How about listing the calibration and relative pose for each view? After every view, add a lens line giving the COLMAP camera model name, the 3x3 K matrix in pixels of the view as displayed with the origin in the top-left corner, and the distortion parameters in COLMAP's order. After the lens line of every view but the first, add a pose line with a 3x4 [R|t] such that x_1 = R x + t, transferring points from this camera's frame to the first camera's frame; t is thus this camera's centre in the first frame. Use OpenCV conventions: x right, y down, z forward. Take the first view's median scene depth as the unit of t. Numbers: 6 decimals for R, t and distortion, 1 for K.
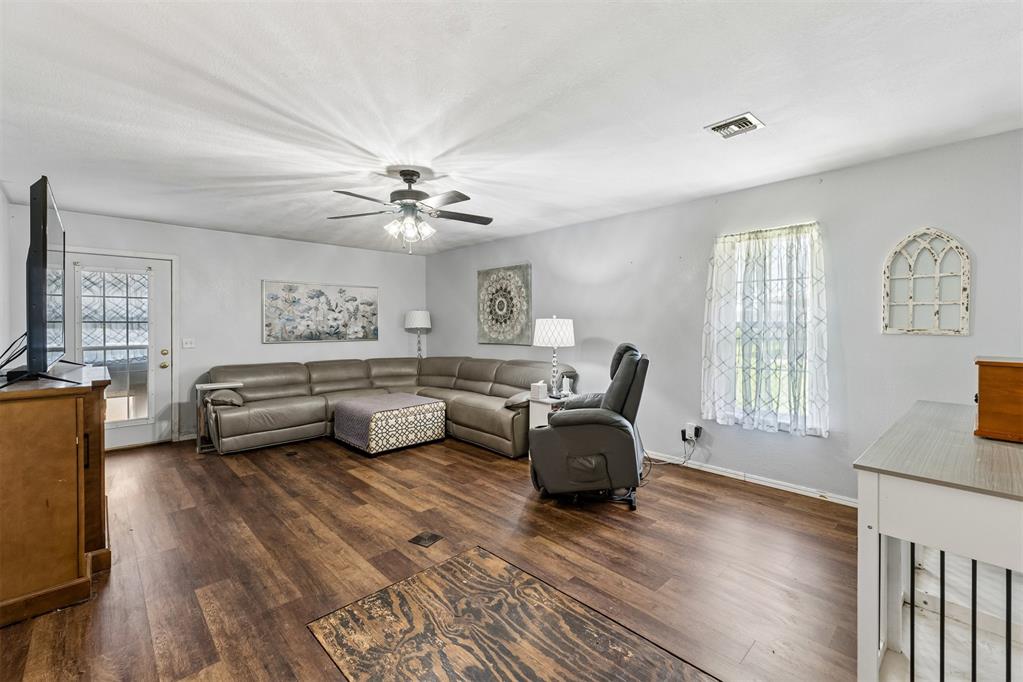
lens RADIAL K [[424.1, 0, 513.0], [0, 424.1, 326.3], [0, 0, 1]] dist [0.000777, -0.000003]
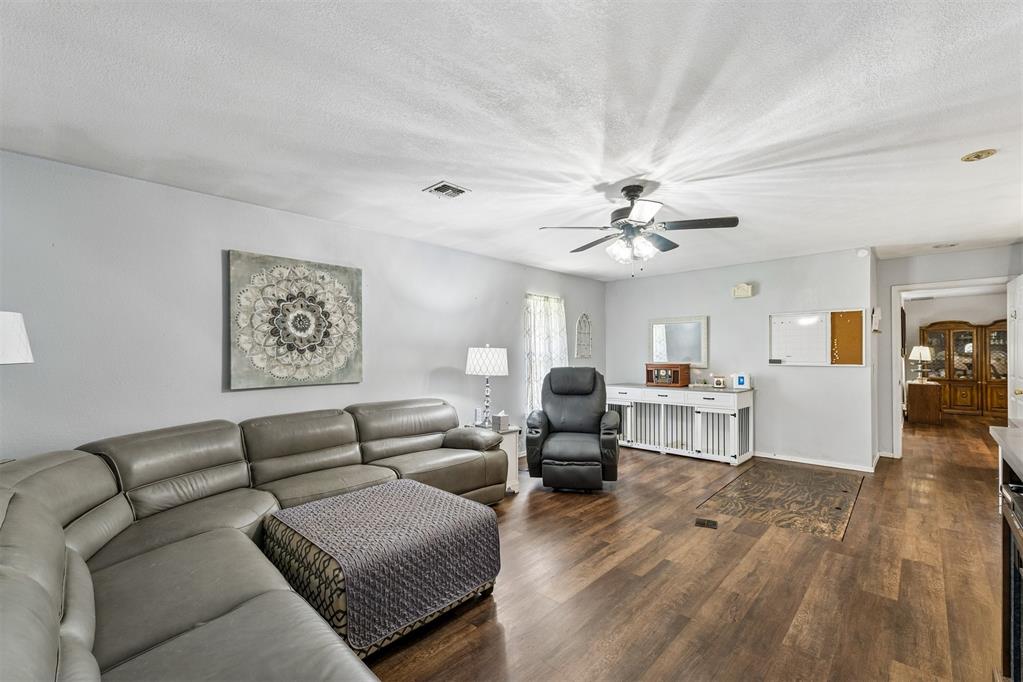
lens RADIAL K [[419.8, 0, 513.5], [0, 419.8, 353.4], [0, 0, 1]] dist [0.000645, 0.000146]
pose [[-0.021699, 0.001991, 0.999763, -1.118765], [0.007504, 0.999970, -0.001829, -0.002337], [-0.999736, 0.007463, -0.021714, 1.241983]]
